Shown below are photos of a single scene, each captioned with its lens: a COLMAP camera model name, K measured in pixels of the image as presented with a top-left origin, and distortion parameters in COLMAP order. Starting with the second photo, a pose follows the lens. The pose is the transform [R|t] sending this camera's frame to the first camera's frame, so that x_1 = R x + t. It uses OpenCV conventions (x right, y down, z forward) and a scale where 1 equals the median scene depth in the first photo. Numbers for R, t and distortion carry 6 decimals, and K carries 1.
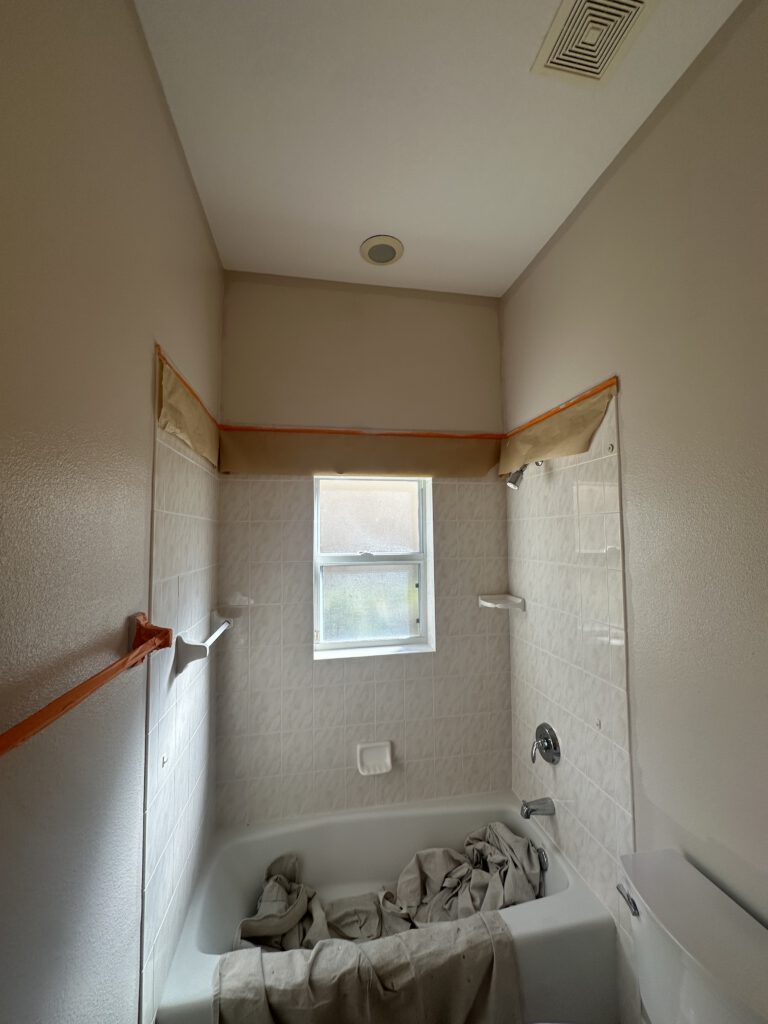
lens RADIAL K [[410.1, 0, 385.1], [0, 410.1, 509.4], [0, 0, 1]] dist [-0.004533, 0.001104]
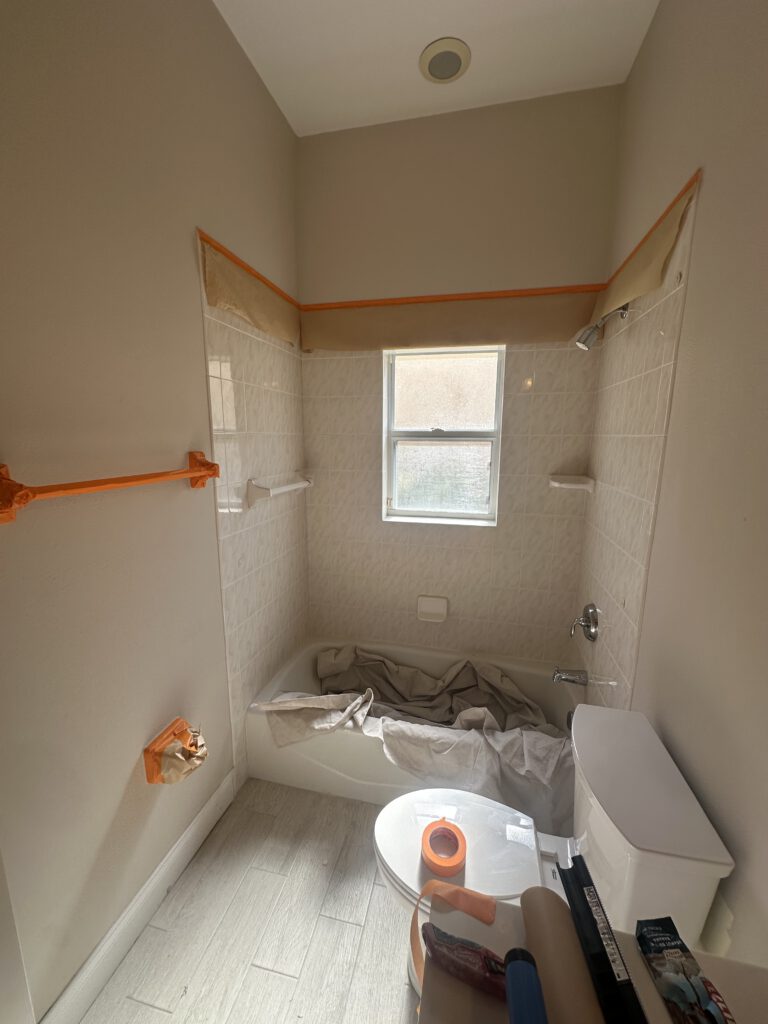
lens RADIAL K [[410.1, 0, 386.3], [0, 410.1, 511.2], [0, 0, 1]] dist [-0.004533, 0.001104]
pose [[0.917647, 0.088186, -0.387488, 0.280029], [0.007789, 0.970889, 0.239404, 0.067207], [0.397320, -0.222706, 0.890247, -0.008102]]
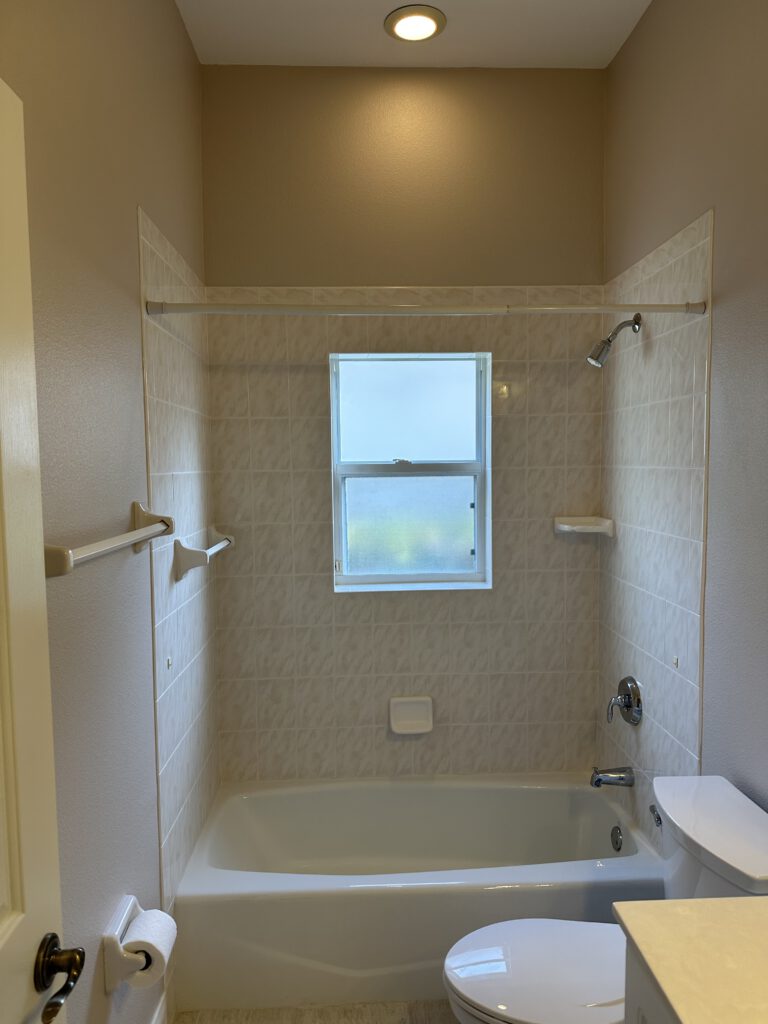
lens RADIAL K [[717.1, 0, 380.4], [0, 717.1, 513.1], [0, 0, 1]] dist [0.047967, -0.024945]
pose [[0.989425, 0.008587, -0.144793, 0.115832], [0.010683, 0.991221, 0.131784, 0.033201], [0.144653, -0.131937, 0.980647, -0.329120]]
